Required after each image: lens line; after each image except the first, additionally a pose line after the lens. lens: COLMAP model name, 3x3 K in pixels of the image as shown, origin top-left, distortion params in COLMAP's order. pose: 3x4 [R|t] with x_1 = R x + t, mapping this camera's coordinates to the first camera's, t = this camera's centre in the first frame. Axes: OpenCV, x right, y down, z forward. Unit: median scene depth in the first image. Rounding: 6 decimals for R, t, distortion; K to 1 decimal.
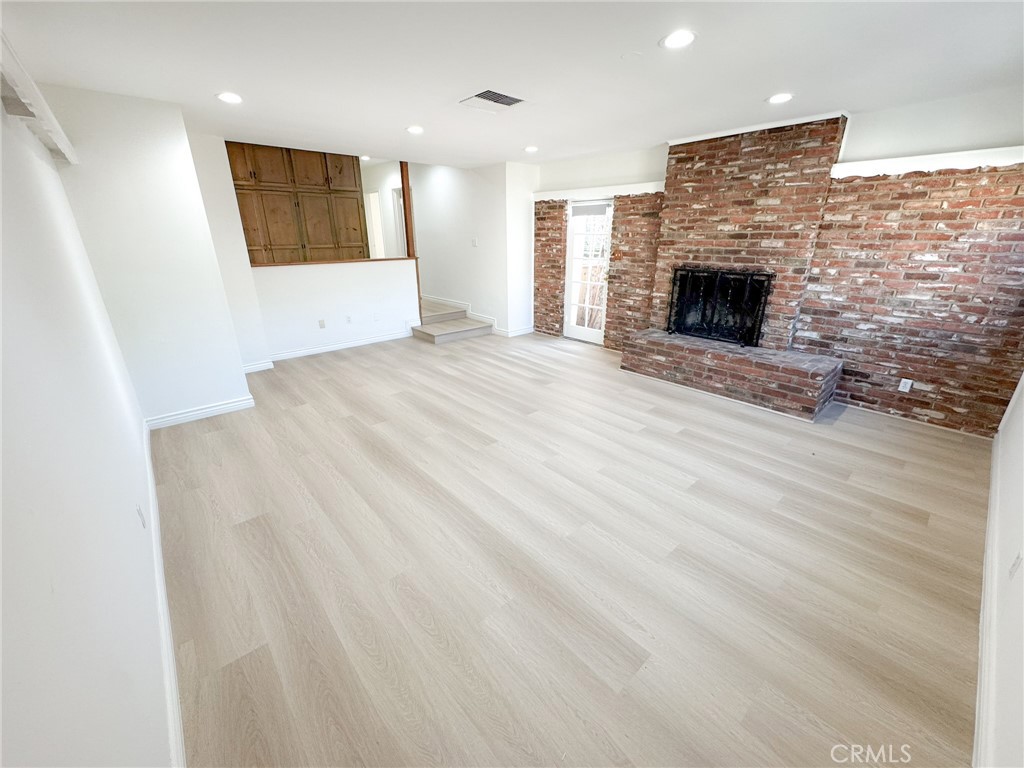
lens RADIAL K [[409.7, 0, 513.4], [0, 409.7, 383.2], [0, 0, 1]] dist [-0.001808, 0.000347]
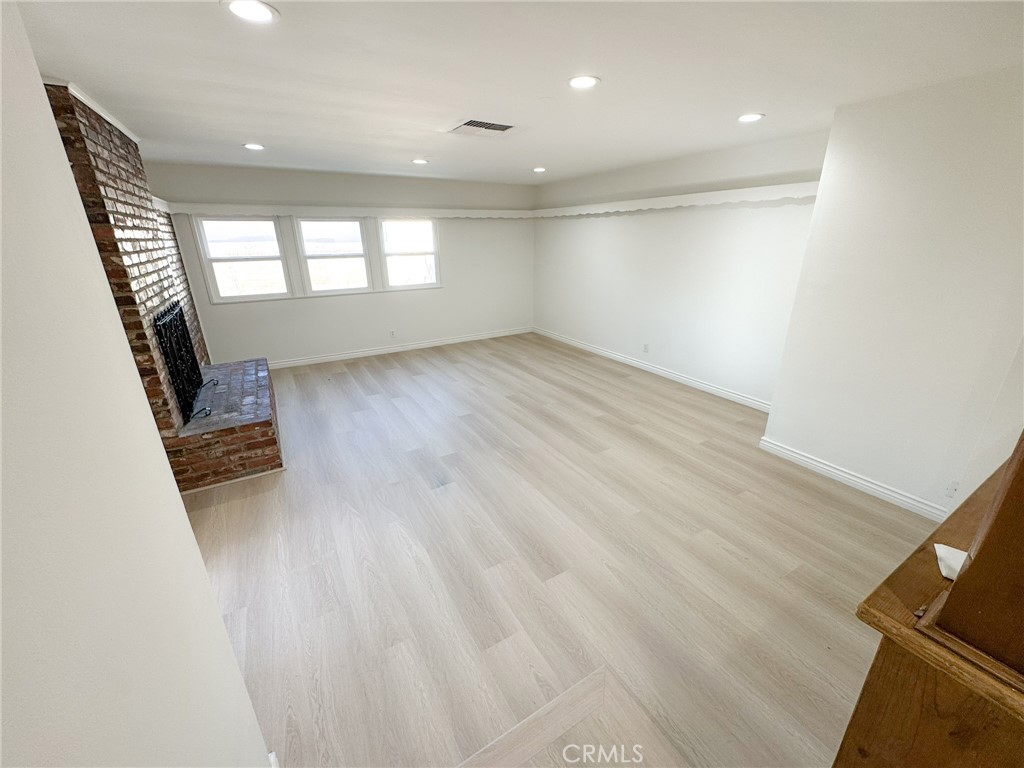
lens RADIAL K [[412.7, 0, 513.9], [0, 412.7, 382.1], [0, 0, 1]] dist [-0.013038, -0.000002]
pose [[-0.981688, -0.053542, 0.182814, -0.217619], [0.075235, 0.772695, 0.630304, -0.533009], [-0.175007, 0.632516, -0.754517, 1.366499]]
